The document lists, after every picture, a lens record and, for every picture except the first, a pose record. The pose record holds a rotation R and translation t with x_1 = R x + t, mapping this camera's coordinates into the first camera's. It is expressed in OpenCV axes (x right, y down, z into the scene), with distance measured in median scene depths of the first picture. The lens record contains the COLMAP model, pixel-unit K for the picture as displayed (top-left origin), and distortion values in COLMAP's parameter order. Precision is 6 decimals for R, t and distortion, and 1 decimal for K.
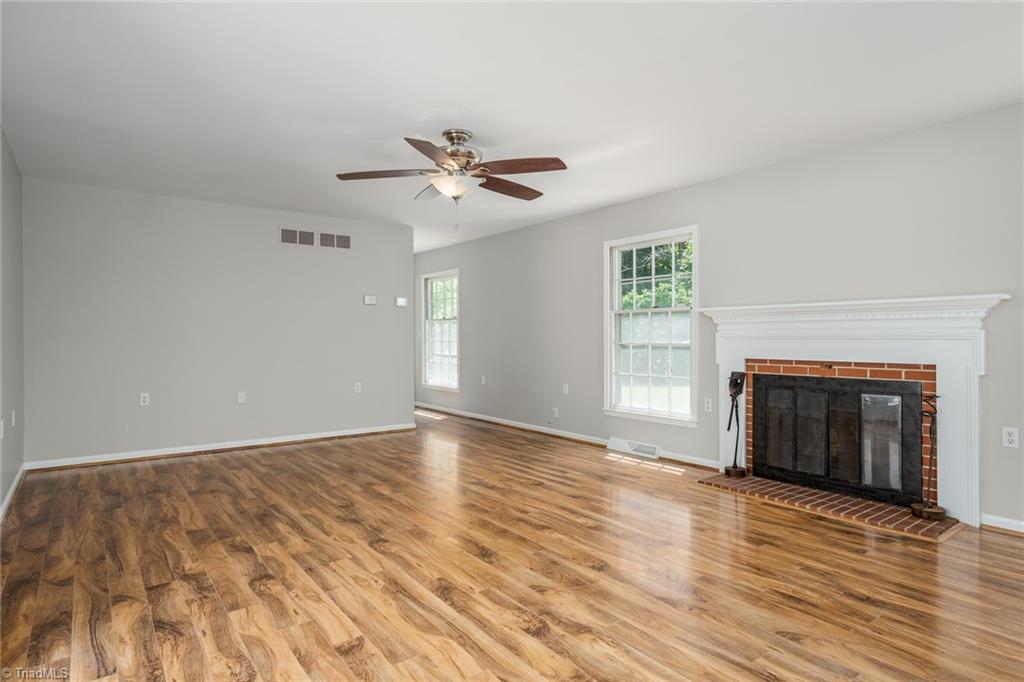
lens RADIAL K [[551.9, 0, 514.4], [0, 551.9, 336.8], [0, 0, 1]] dist [-0.001603, -0.002230]
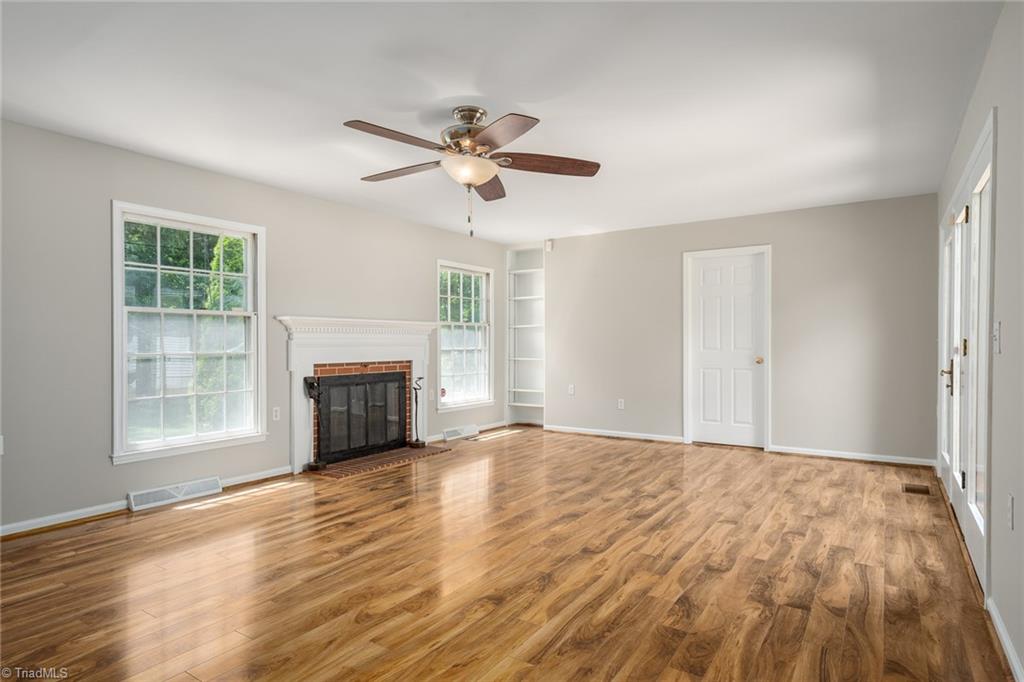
lens RADIAL K [[551.9, 0, 505.3], [0, 551.9, 347.0], [0, 0, 1]] dist [-0.001603, -0.002230]
pose [[-0.299819, -0.004632, 0.953985, -1.253603], [0.005710, 0.999962, 0.006649, -0.001002], [-0.953979, 0.007440, -0.299781, 1.579720]]
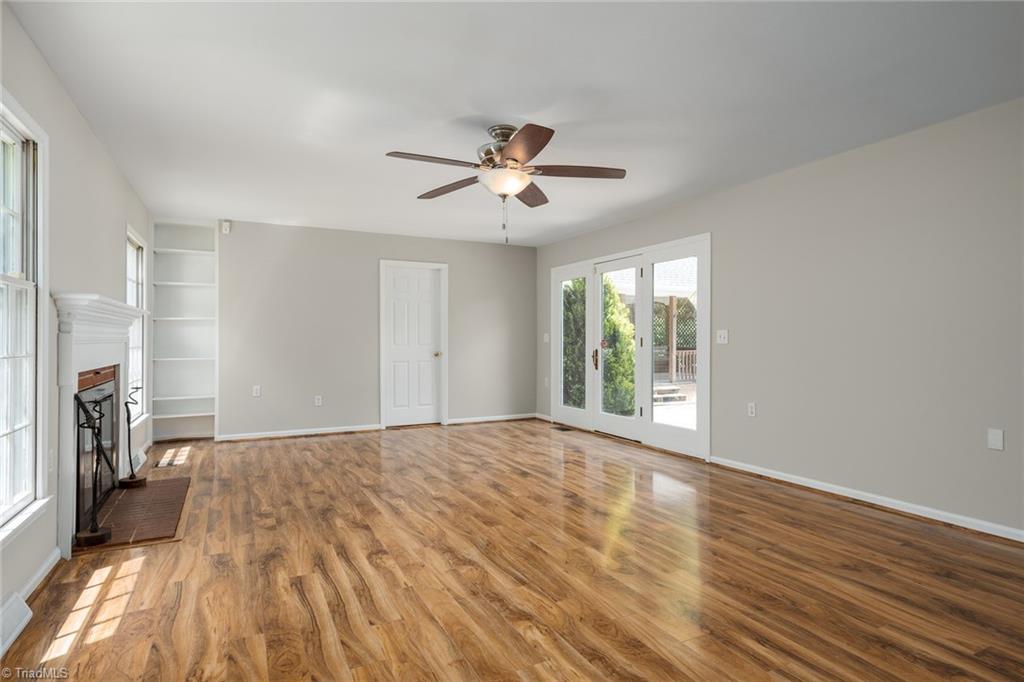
lens RADIAL K [[551.9, 0, 492.9], [0, 551.9, 333.3], [0, 0, 1]] dist [-0.001603, -0.002230]
pose [[-0.976333, 0.003960, 0.216235, -0.384558], [0.002148, 0.999961, -0.008614, -0.004551], [-0.216260, -0.007945, -0.976303, 2.551512]]
